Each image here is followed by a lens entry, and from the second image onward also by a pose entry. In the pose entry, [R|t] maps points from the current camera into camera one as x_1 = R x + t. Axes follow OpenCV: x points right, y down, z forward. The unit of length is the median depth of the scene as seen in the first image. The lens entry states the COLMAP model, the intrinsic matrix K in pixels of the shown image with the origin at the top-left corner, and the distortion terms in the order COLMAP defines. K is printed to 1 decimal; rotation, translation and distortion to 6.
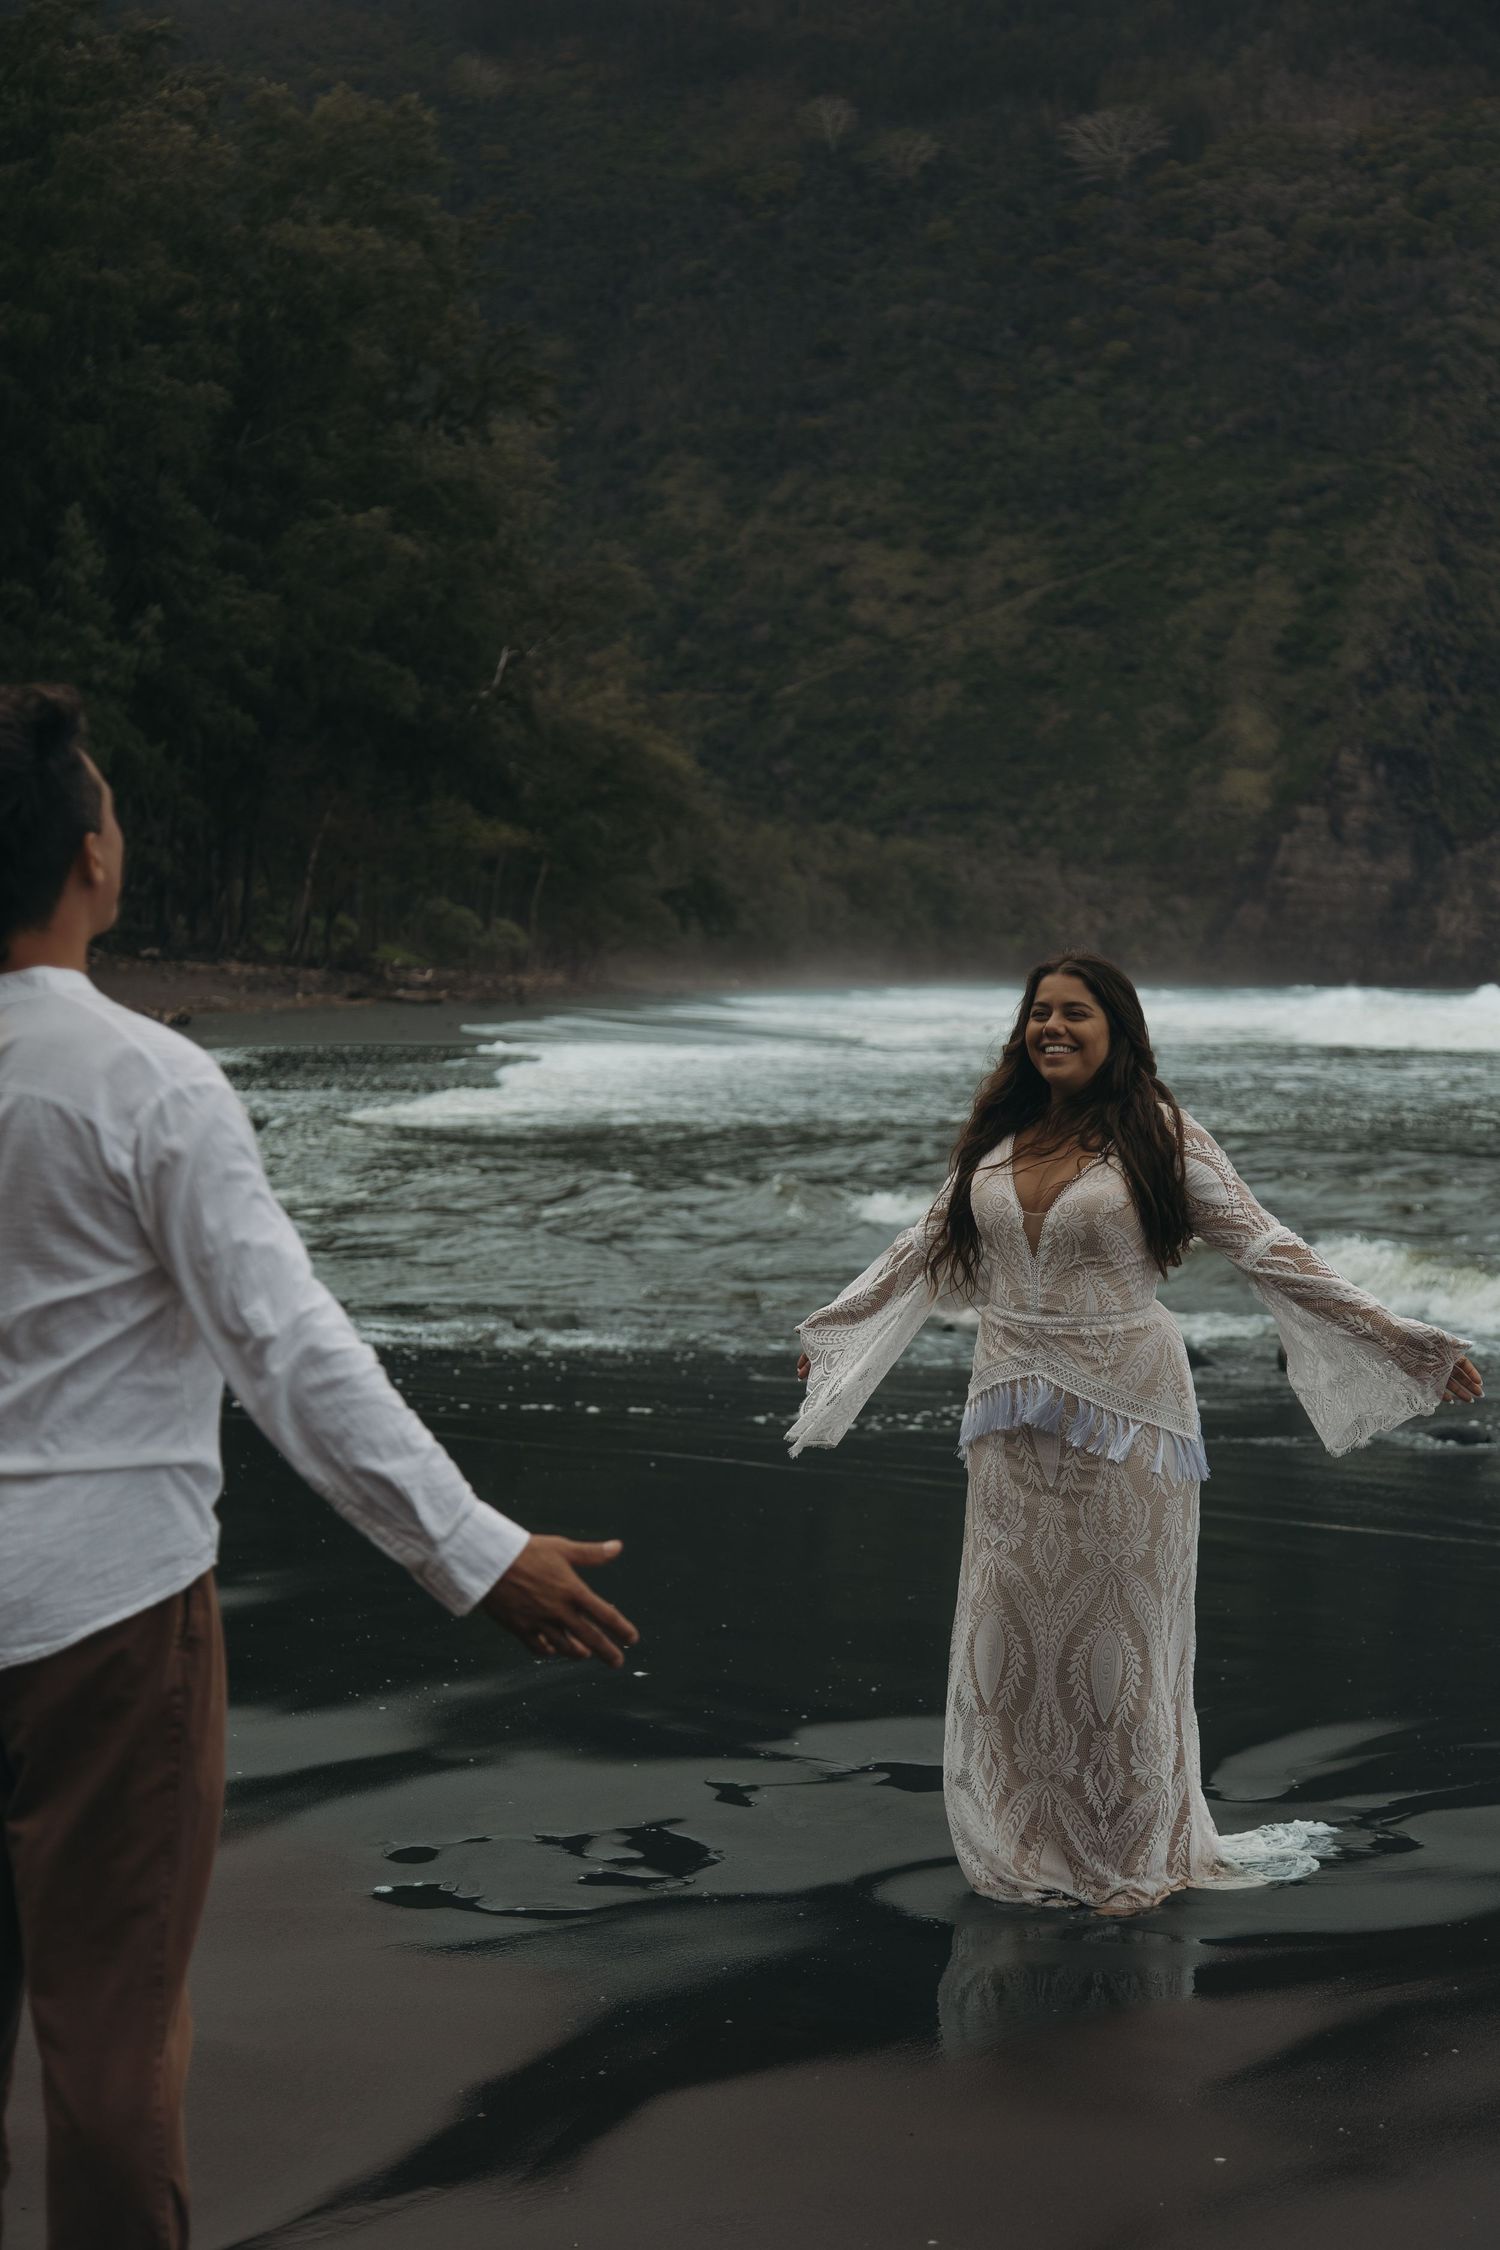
lens RADIAL K [[3805.5, 0, 750.0], [0, 3805.5, 1125.0], [0, 0, 1]] dist [0.056108, -0.161572]
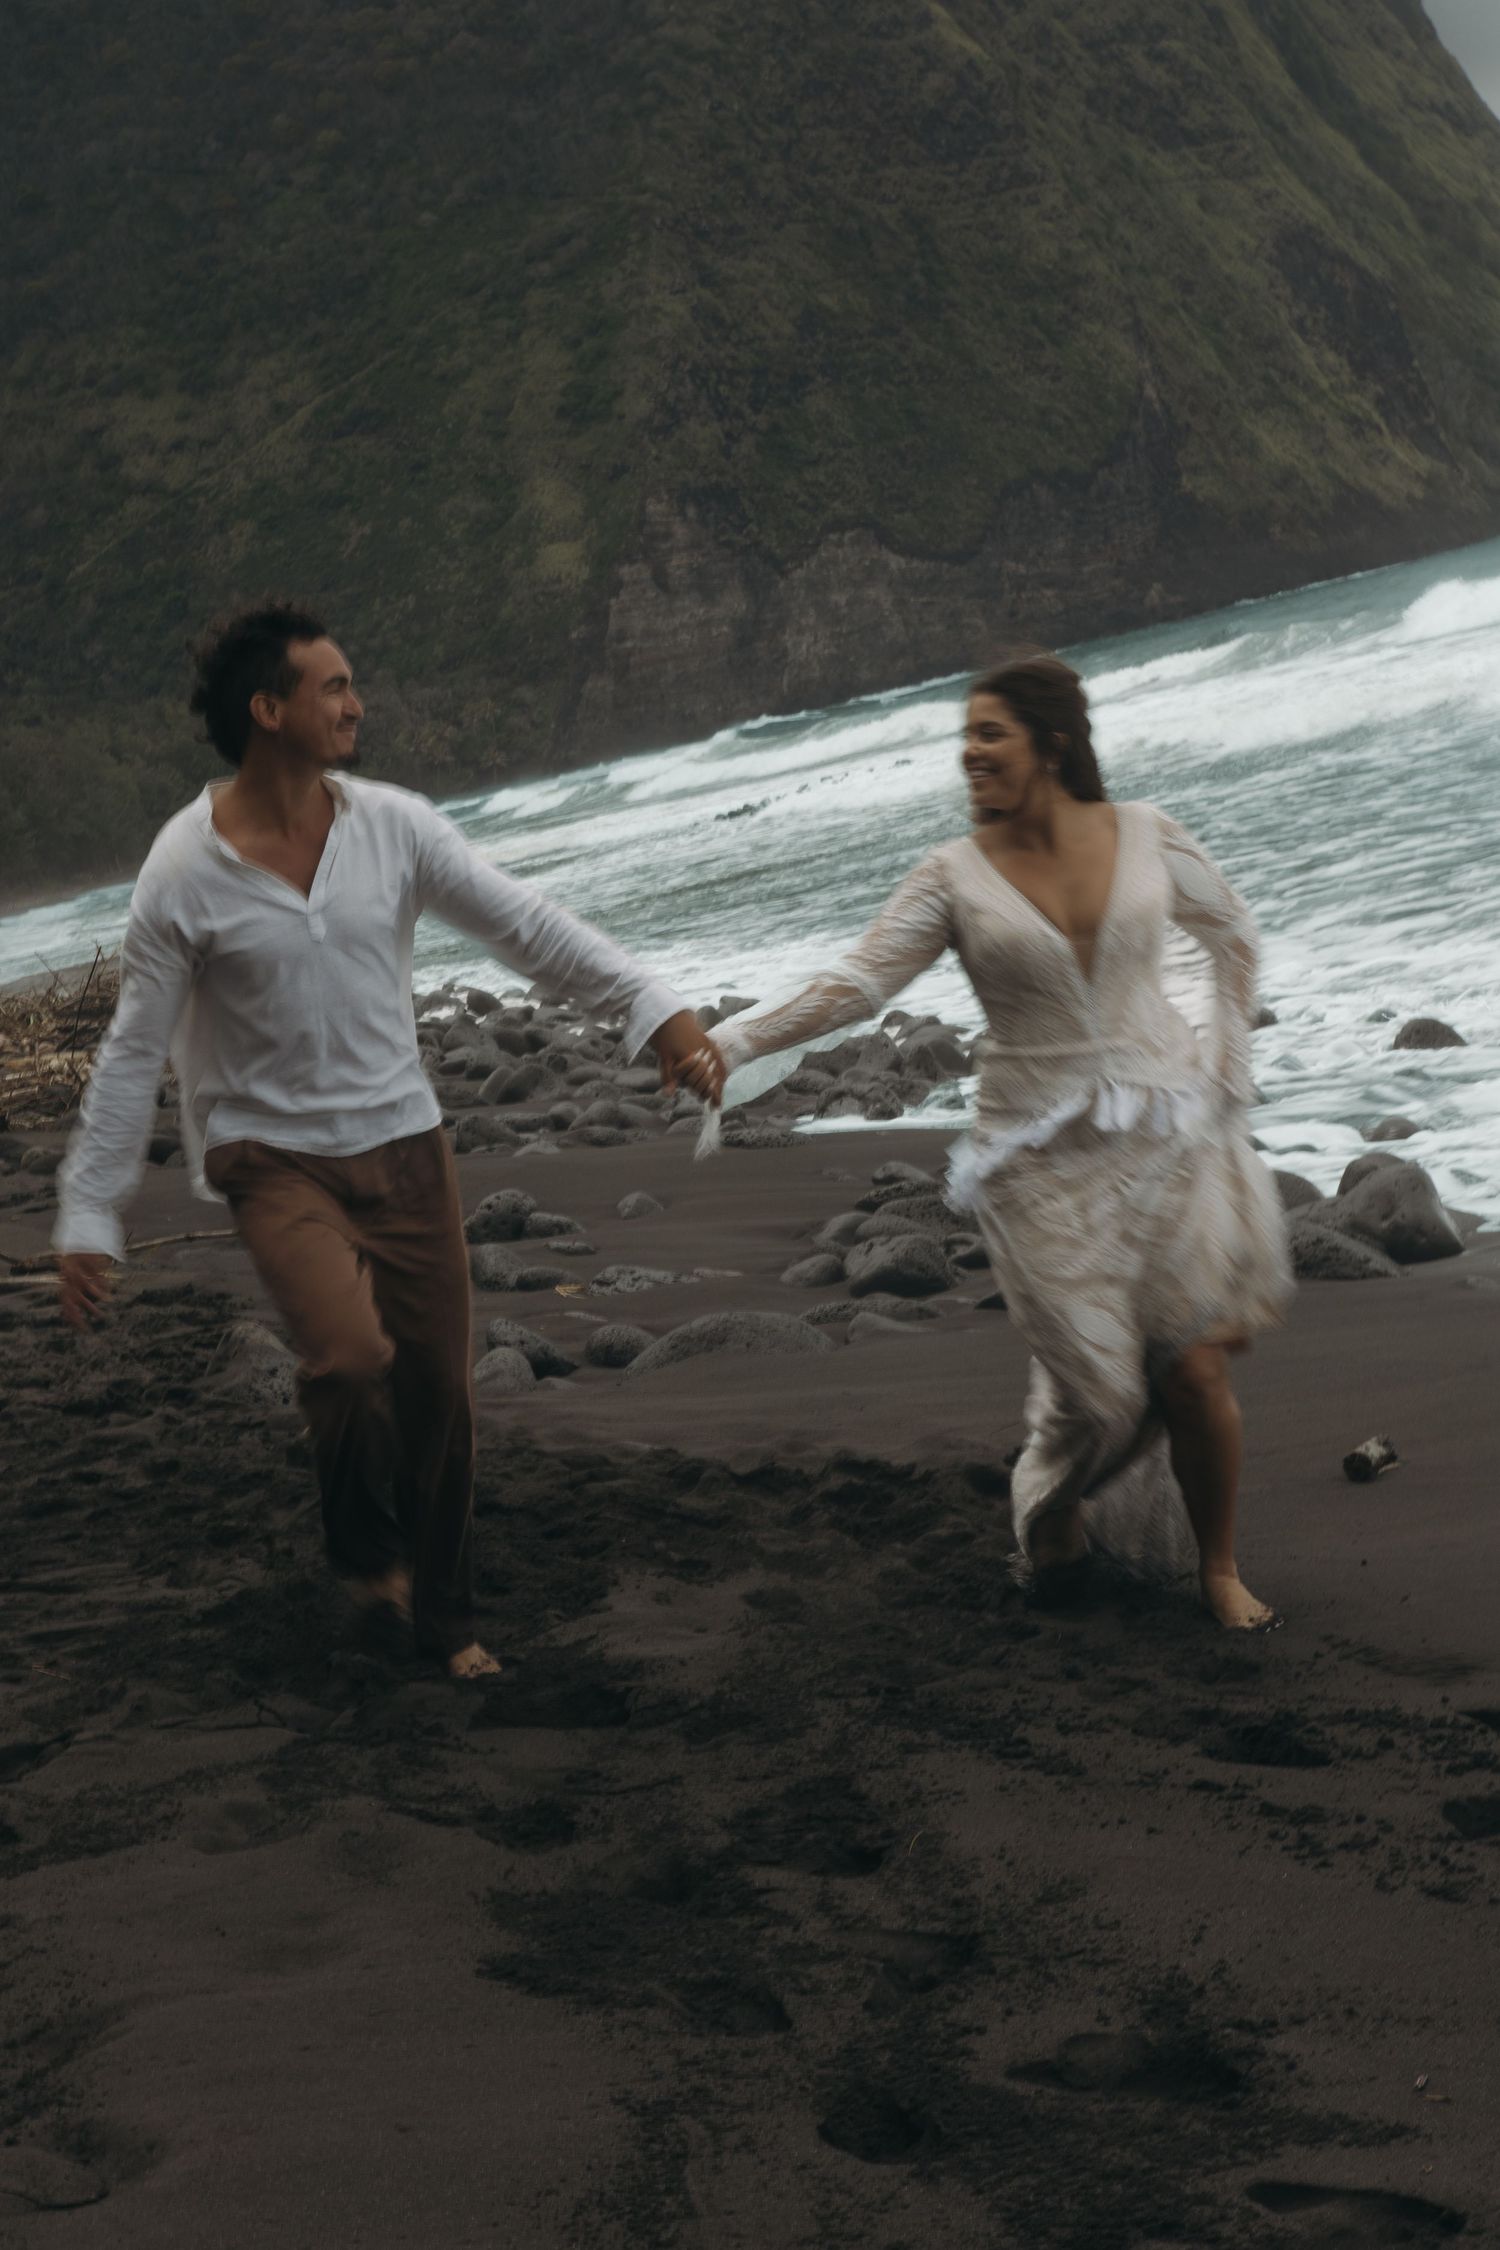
lens RADIAL K [[4571.9, 0, 750.0], [0, 4571.9, 1125.0], [0, 0, 1]] dist [0.055793, -0.132682]
pose [[0.963553, -0.247608, 0.101273, 0.021732], [0.243720, 0.968591, 0.049307, 0.004636], [-0.110301, -0.022828, 0.993636, -0.160928]]
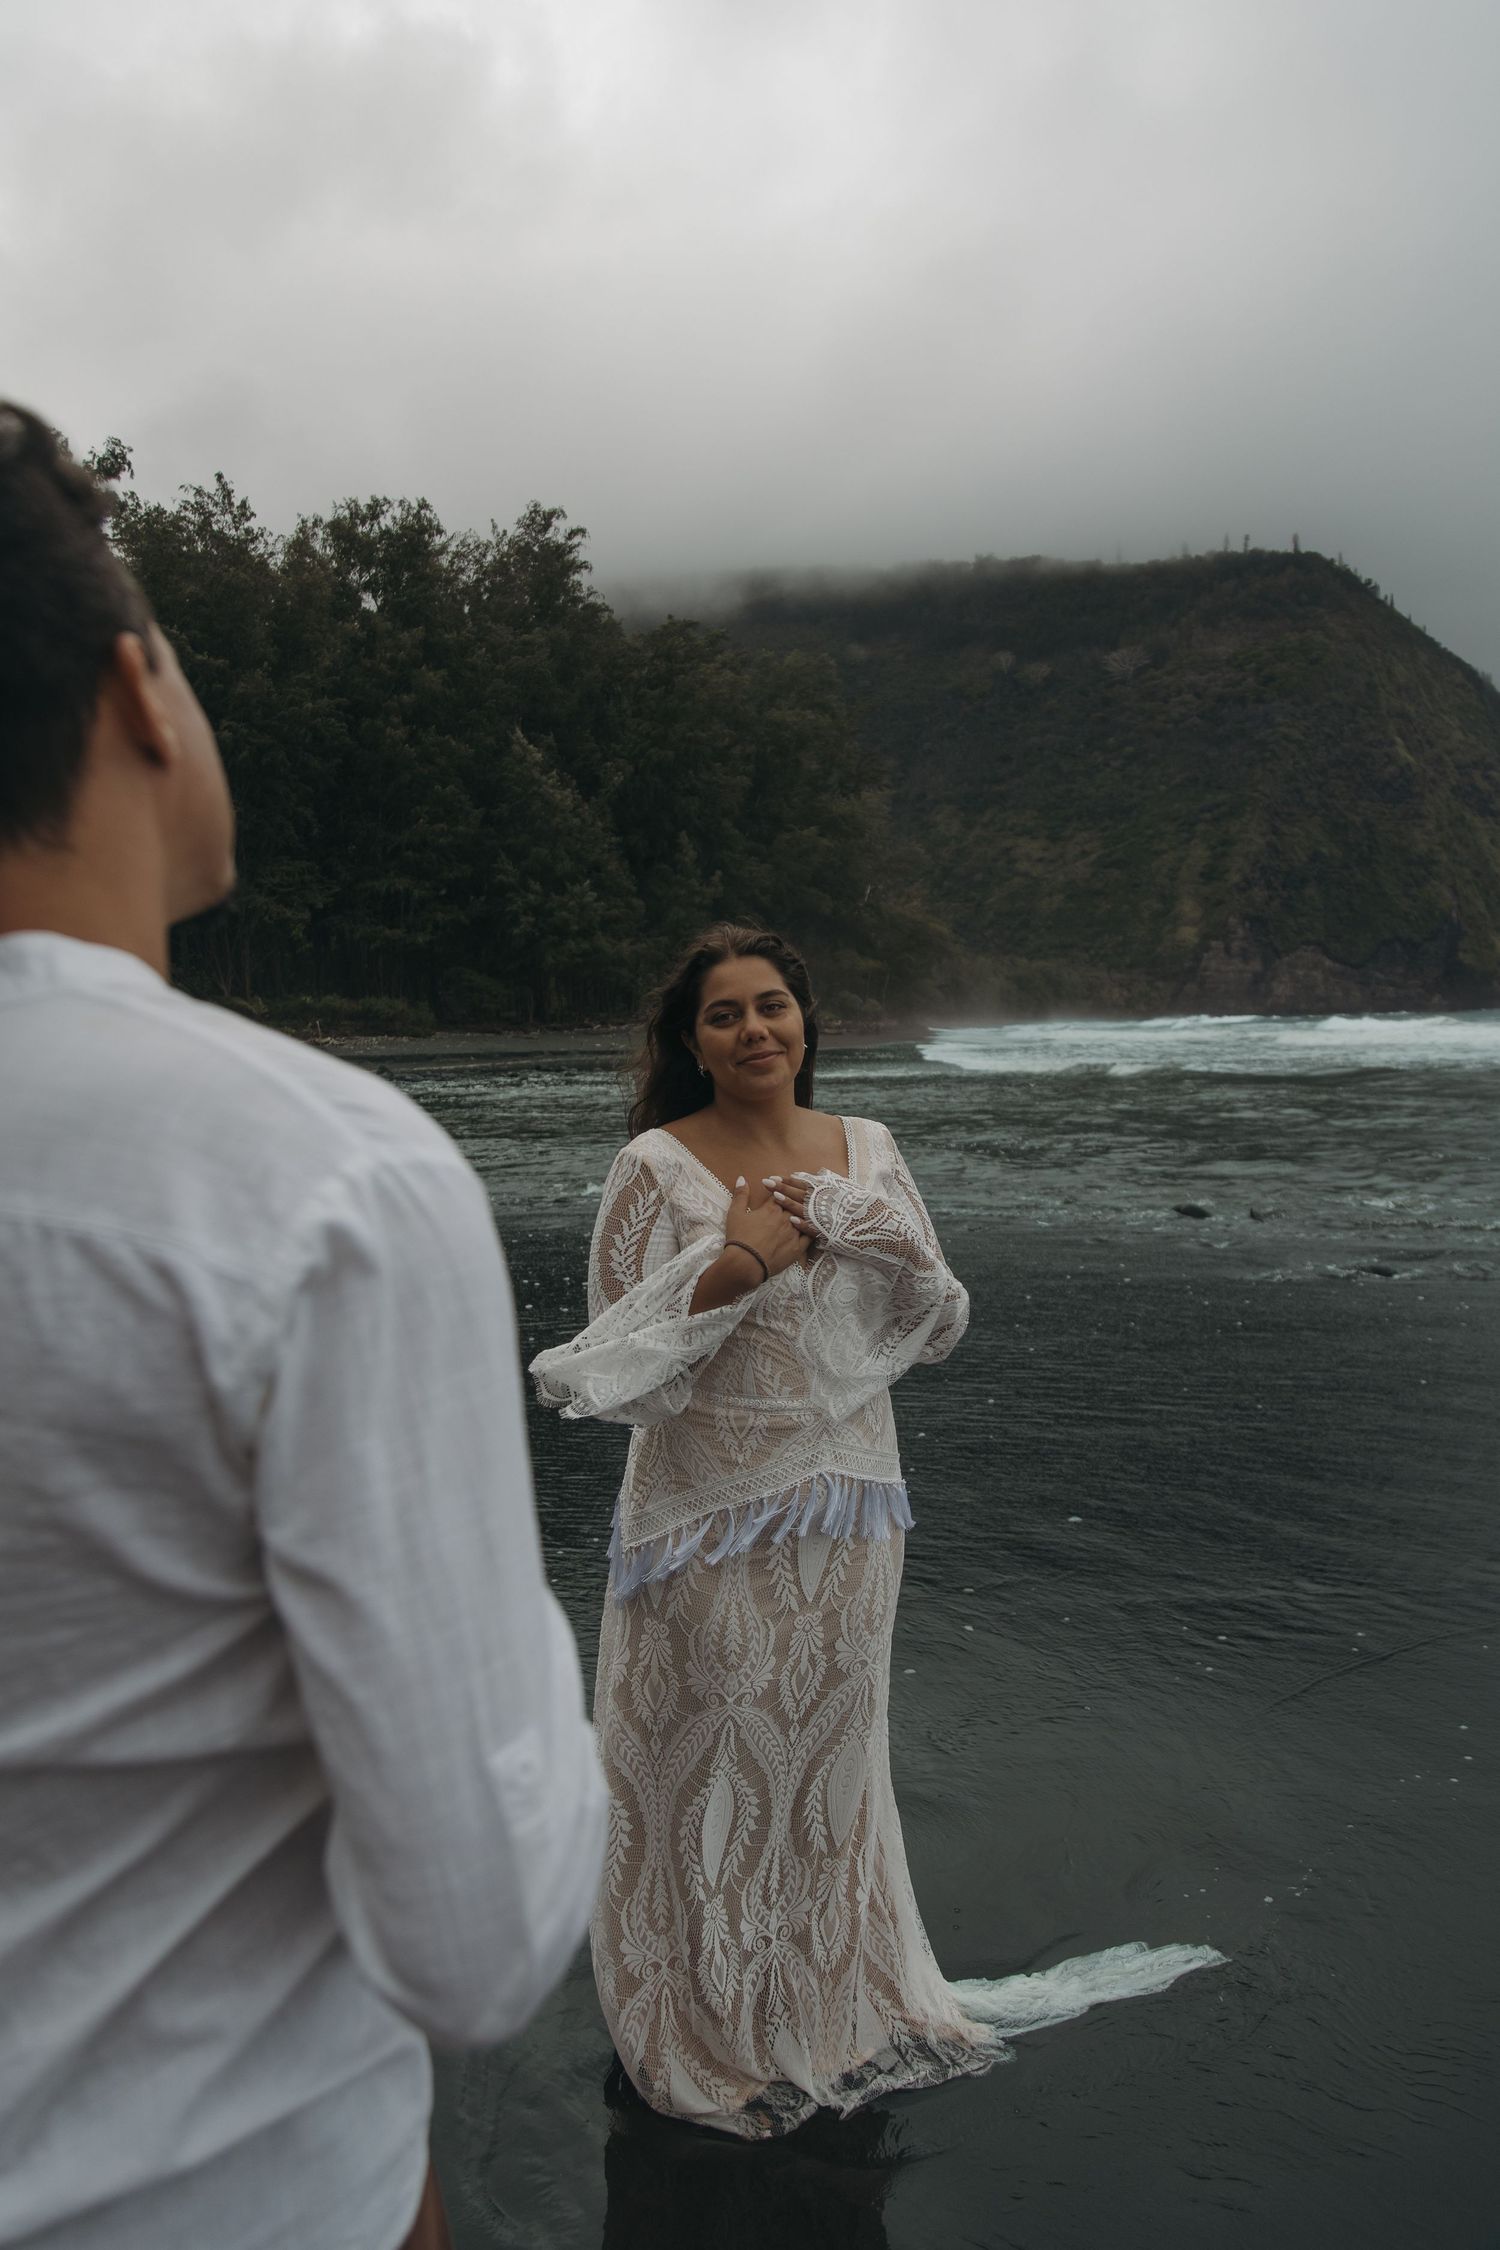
lens RADIAL K [[1536.8, 0, 750.0], [0, 1536.8, 1125.0], [0, 0, 1]] dist [0.037553, 0.002317]
pose [[0.988985, -0.017645, -0.146960, 0.000495], [0.021552, 0.999454, 0.025032, -0.000202], [0.146438, -0.027924, 0.988826, 0.012683]]
